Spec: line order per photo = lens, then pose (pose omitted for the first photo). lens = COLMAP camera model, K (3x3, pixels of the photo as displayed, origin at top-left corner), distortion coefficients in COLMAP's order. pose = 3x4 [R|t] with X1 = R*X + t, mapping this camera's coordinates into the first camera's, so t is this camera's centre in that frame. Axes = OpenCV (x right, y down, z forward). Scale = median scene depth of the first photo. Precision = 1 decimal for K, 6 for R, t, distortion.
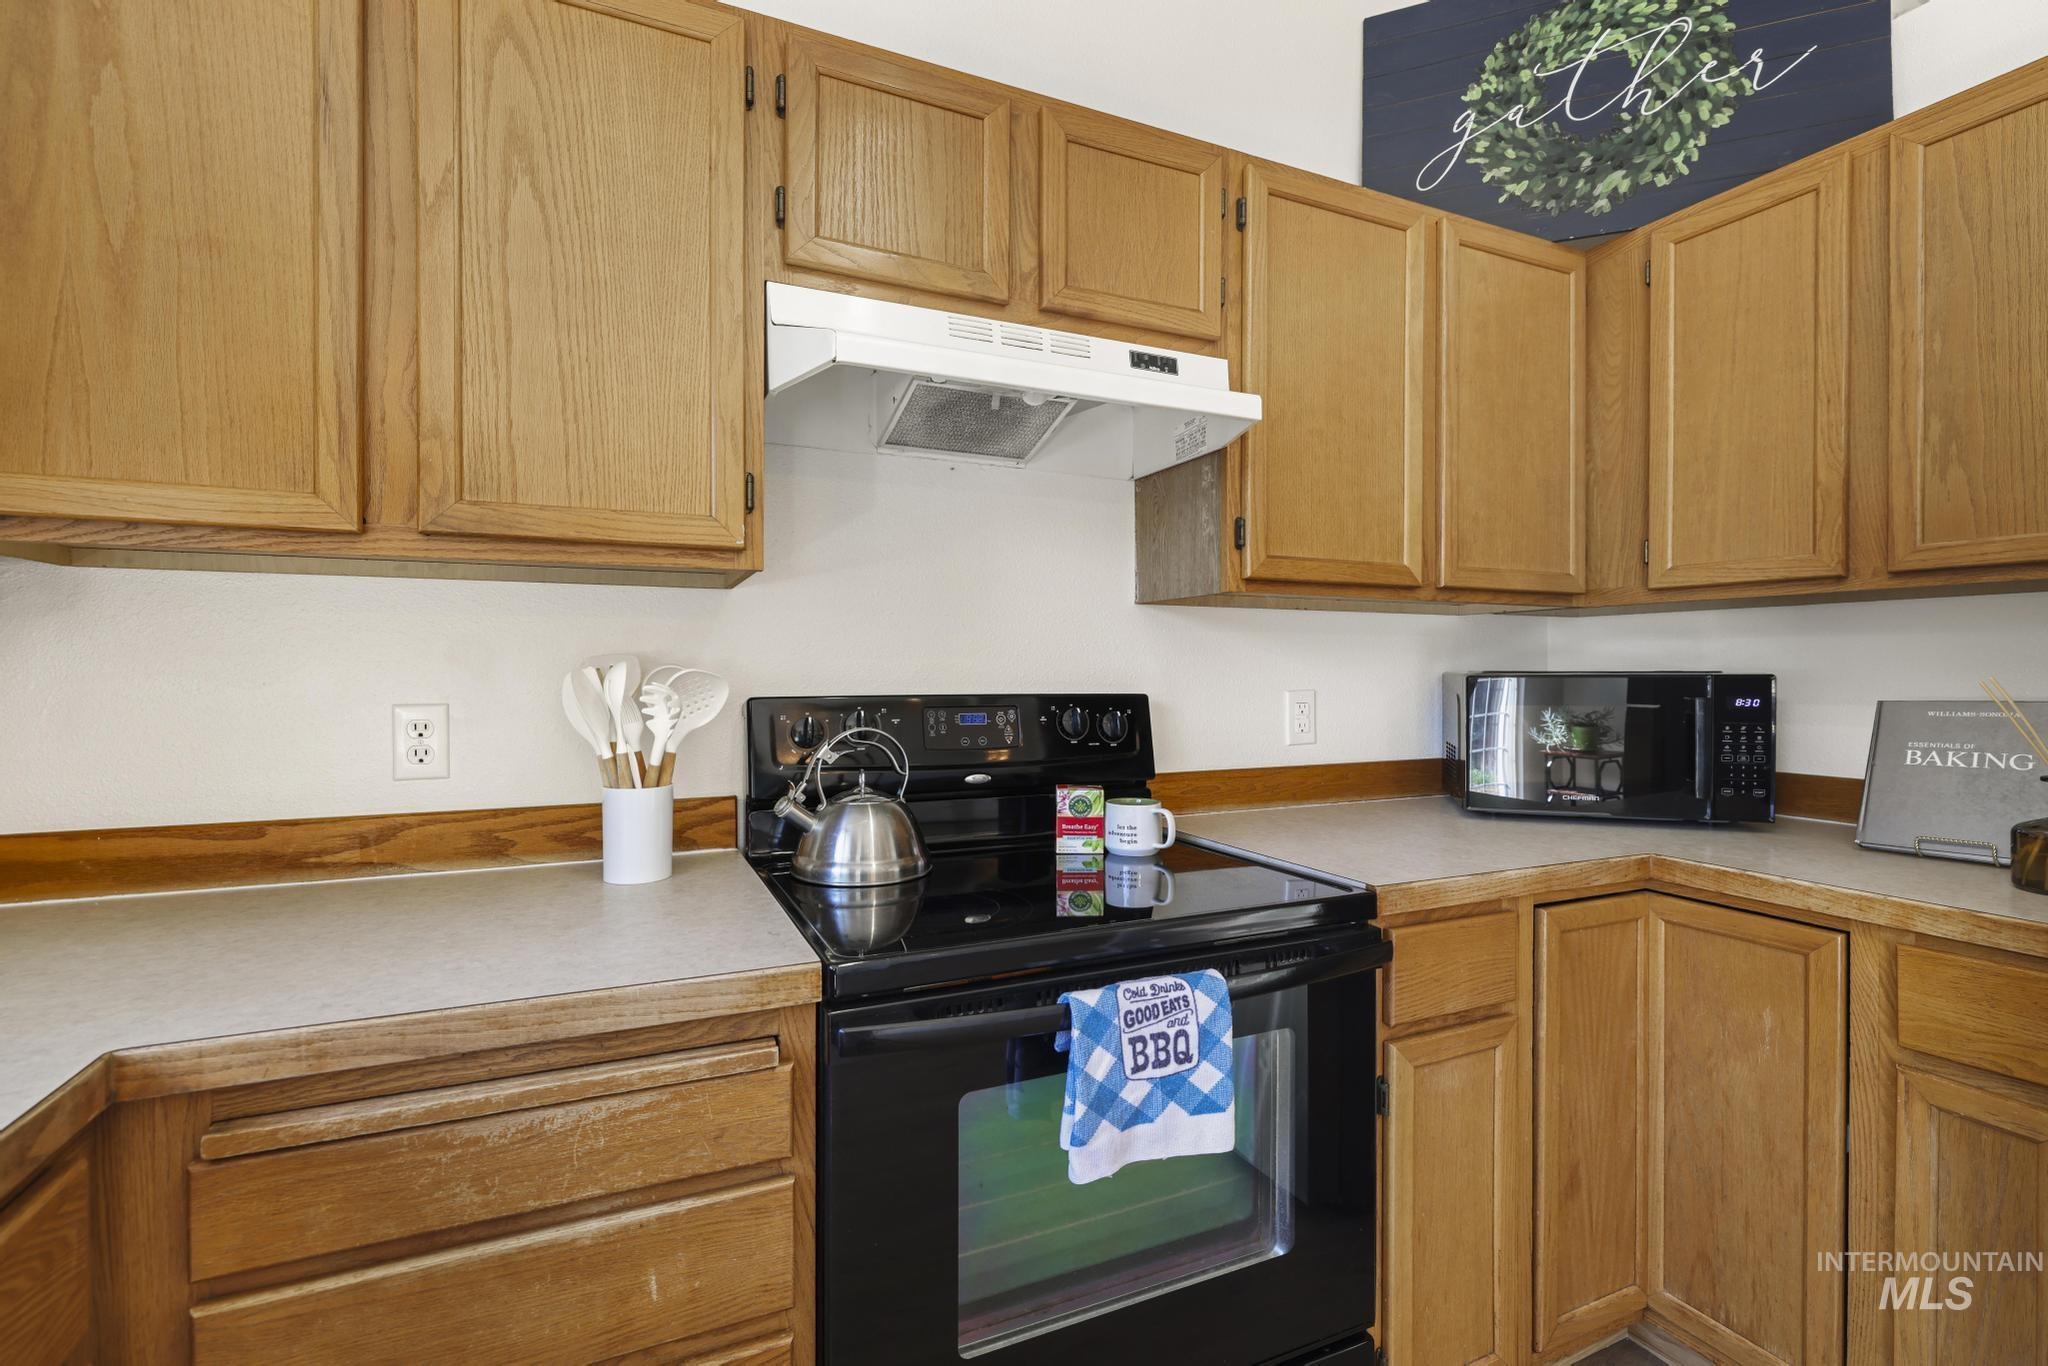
lens RADIAL K [[851.7, 0, 1029.9], [0, 851.7, 675.7], [0, 0, 1]] dist [-0.000177, -0.000526]
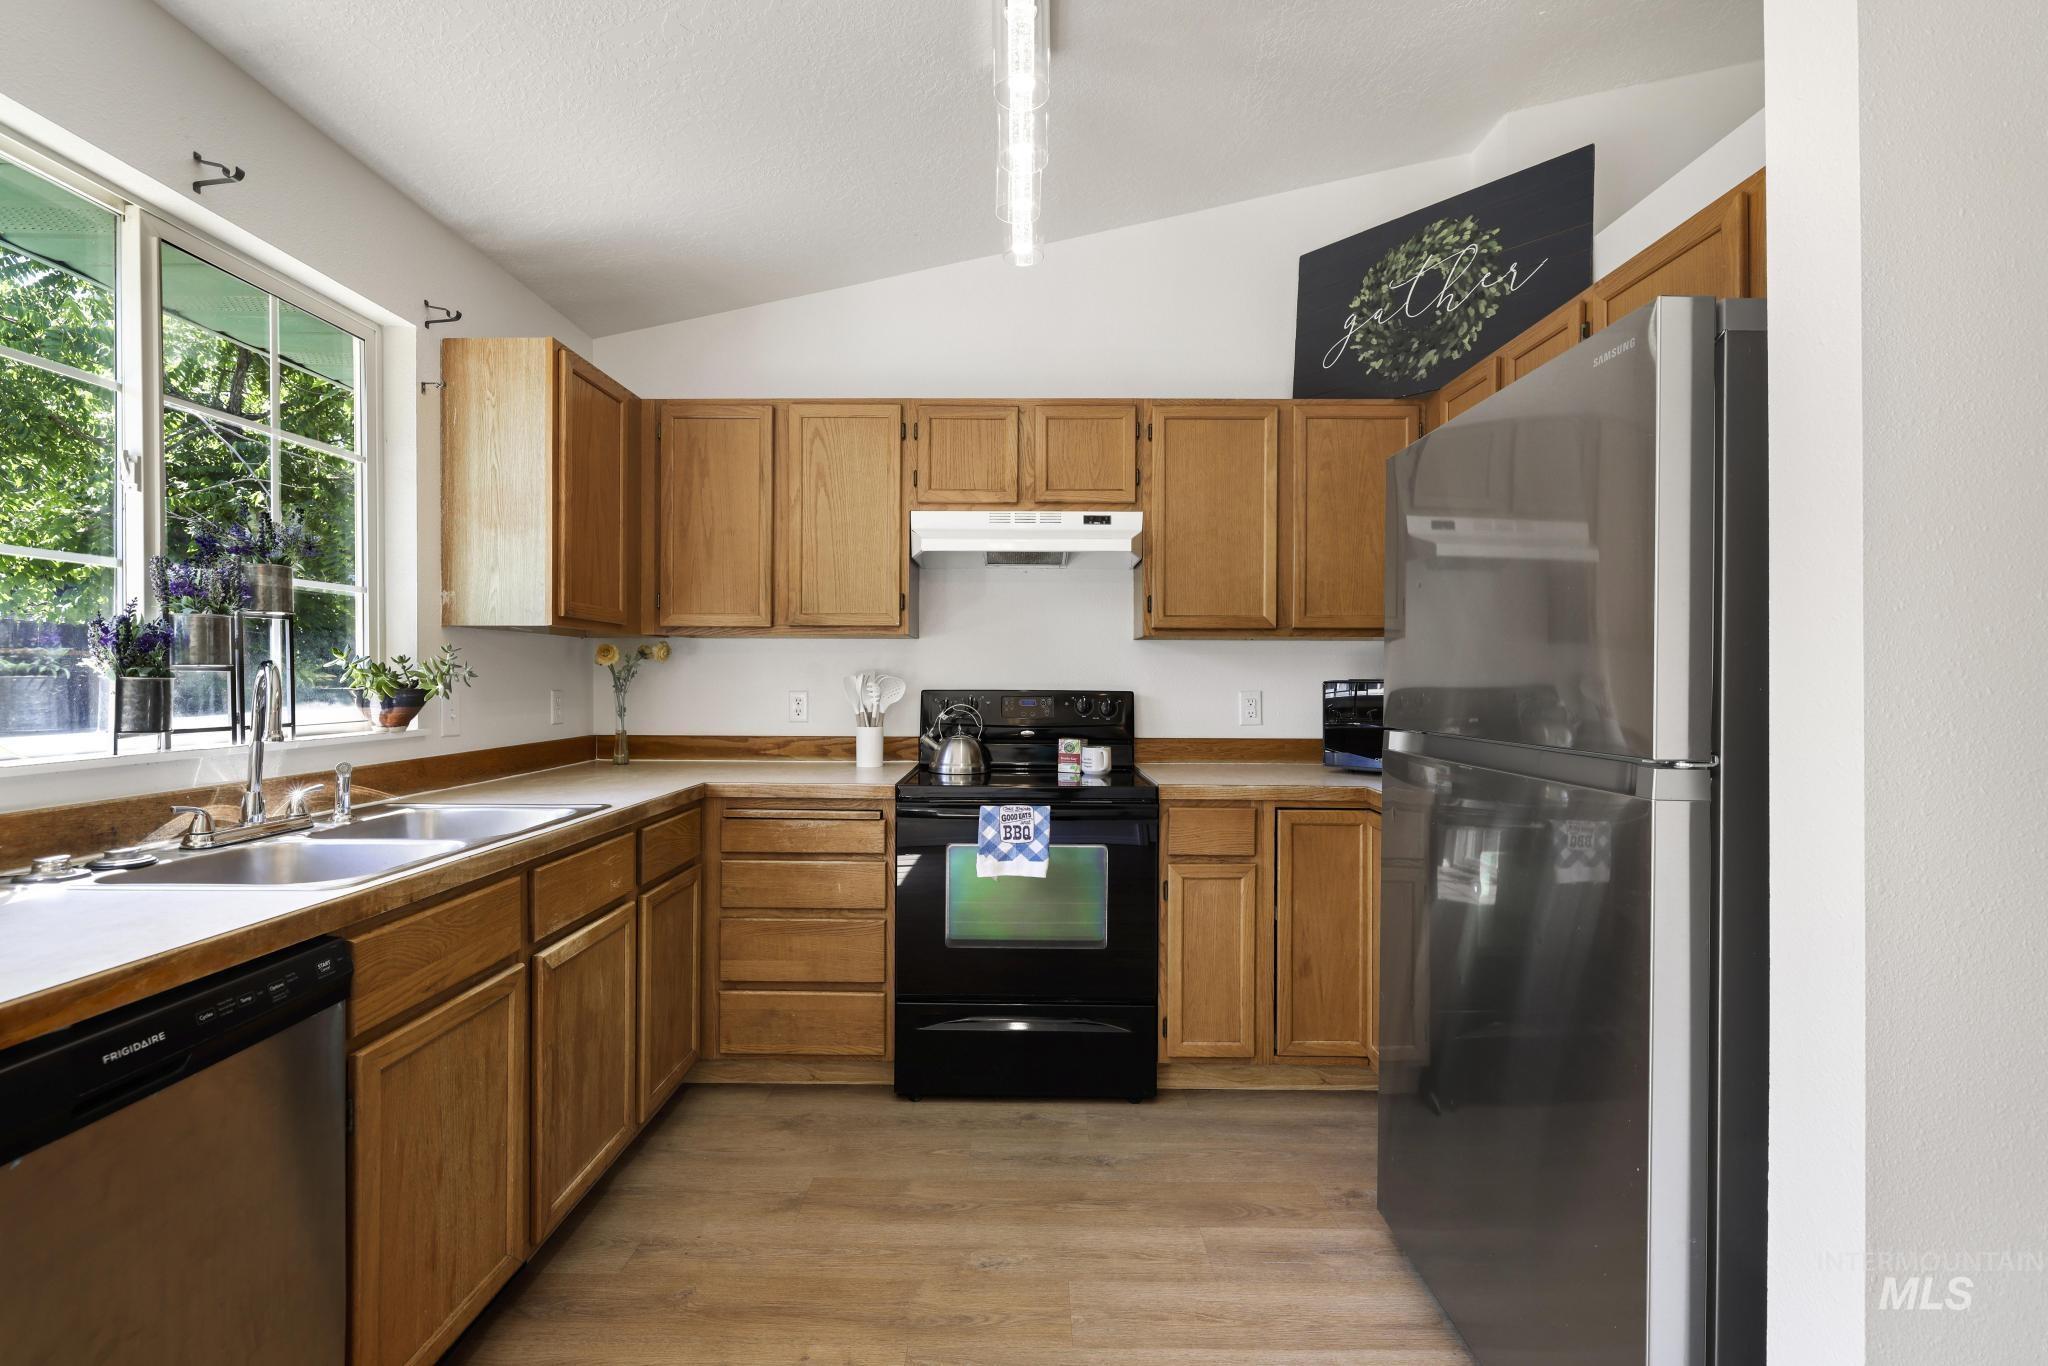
lens RADIAL K [[890.4, 0, 1038.2], [0, 890.4, 677.1], [0, 0, 1]] dist [-0.009215, 0.000372]
pose [[0.896993, 0.002917, -0.442036, 0.913258], [-0.006173, 0.999963, -0.005928, 0.004829], [0.442002, 0.008046, 0.896978, -0.869185]]
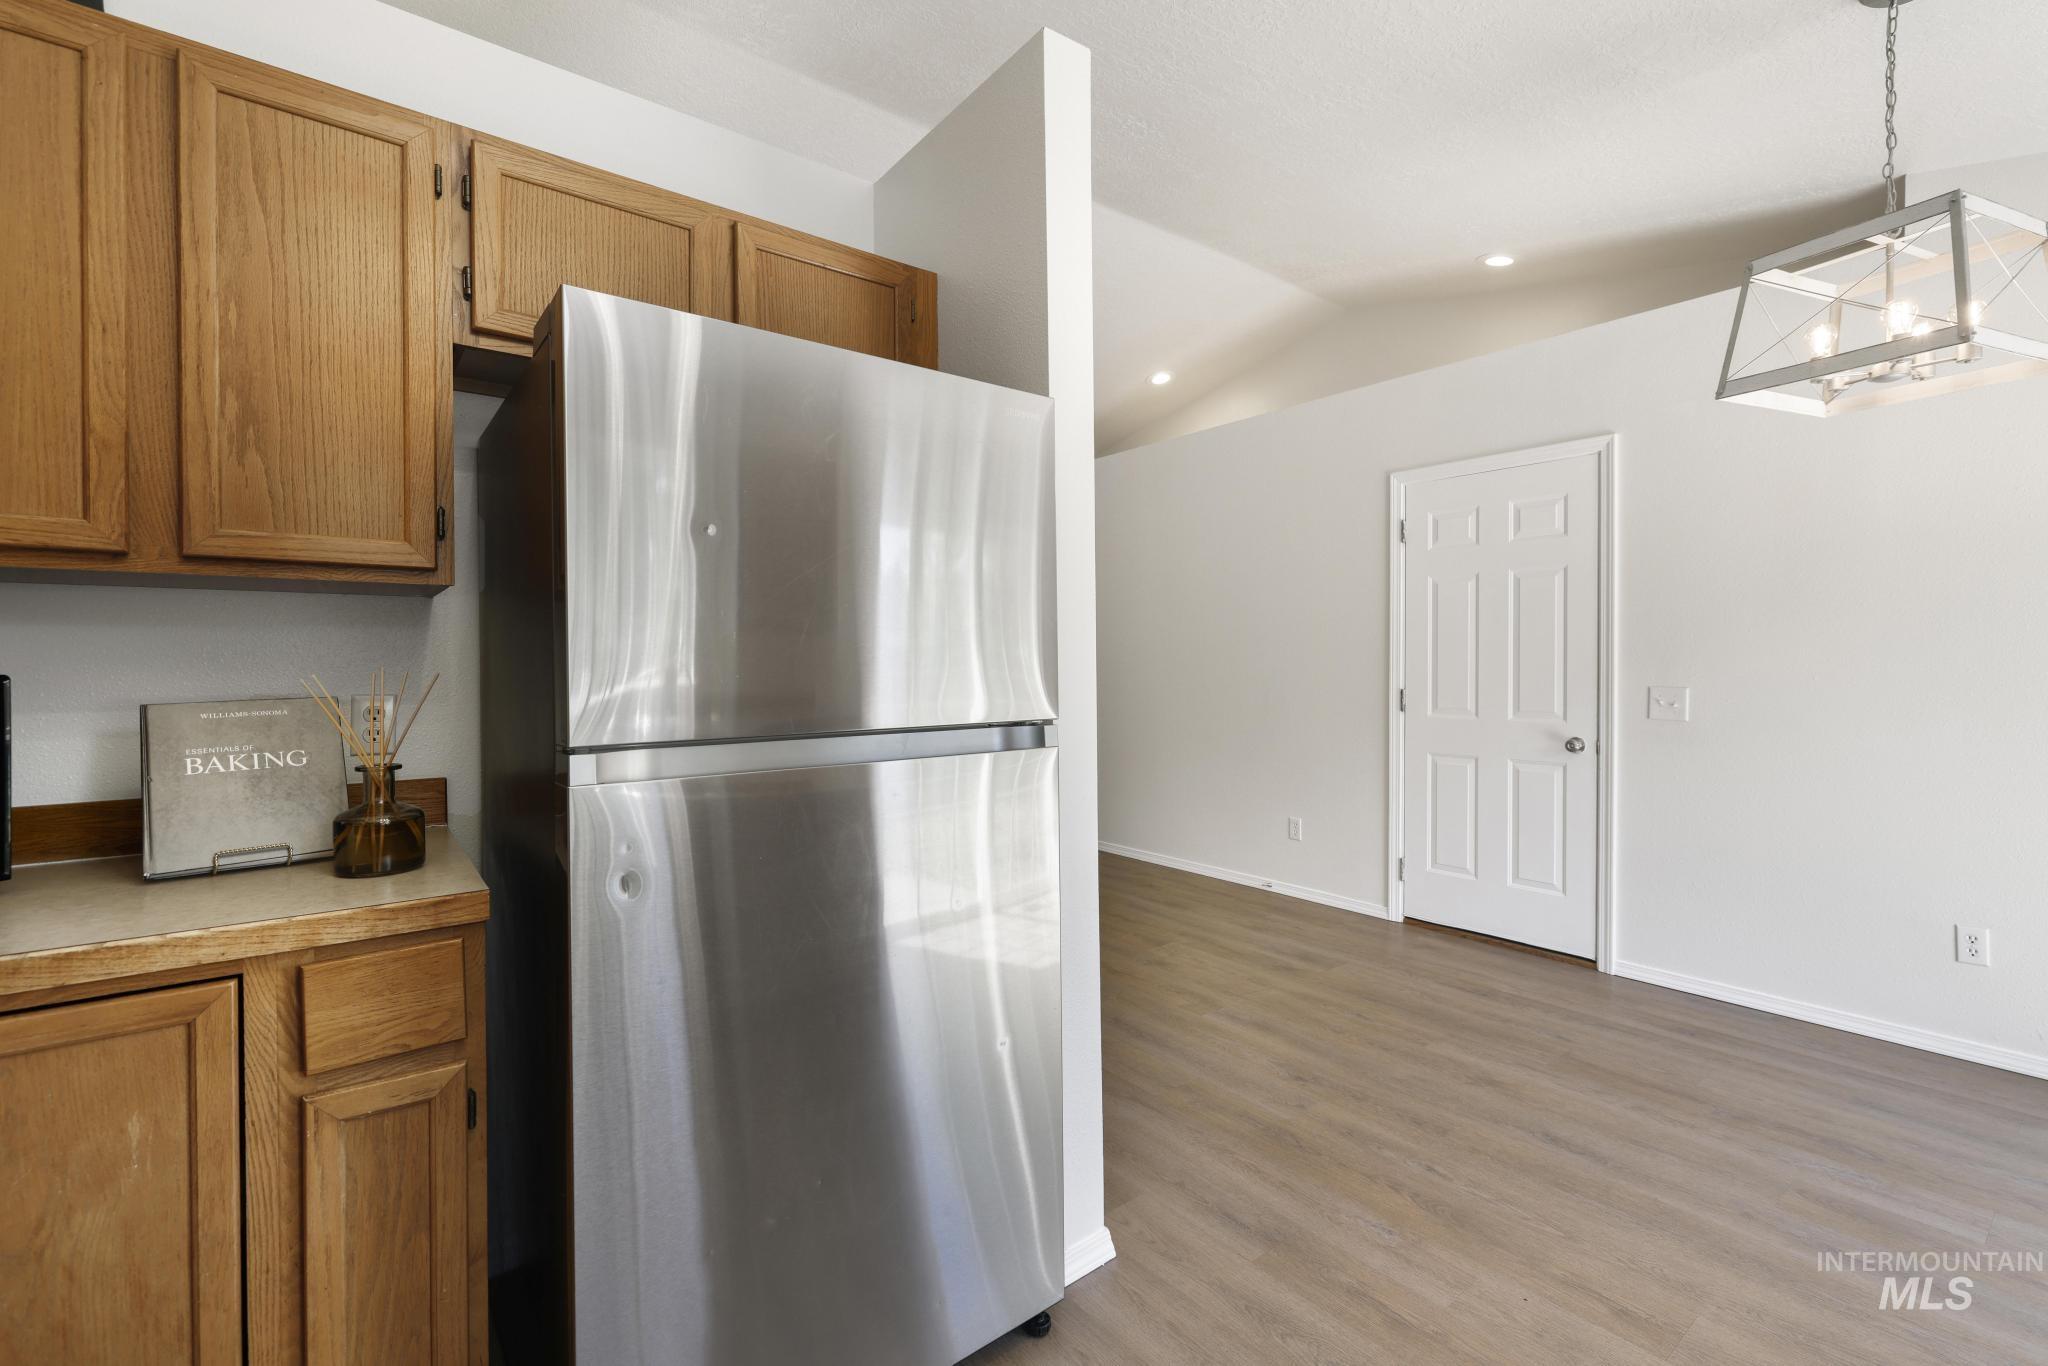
lens RADIAL K [[890.4, 0, 1038.2], [0, 890.4, 677.1], [0, 0, 1]] dist [-0.009215, 0.000372]
pose [[-0.220026, -0.009051, 0.975452, -0.065300], [0.013599, 0.999831, 0.012345, 0.003494], [-0.975399, 0.015981, -0.219866, 0.370527]]
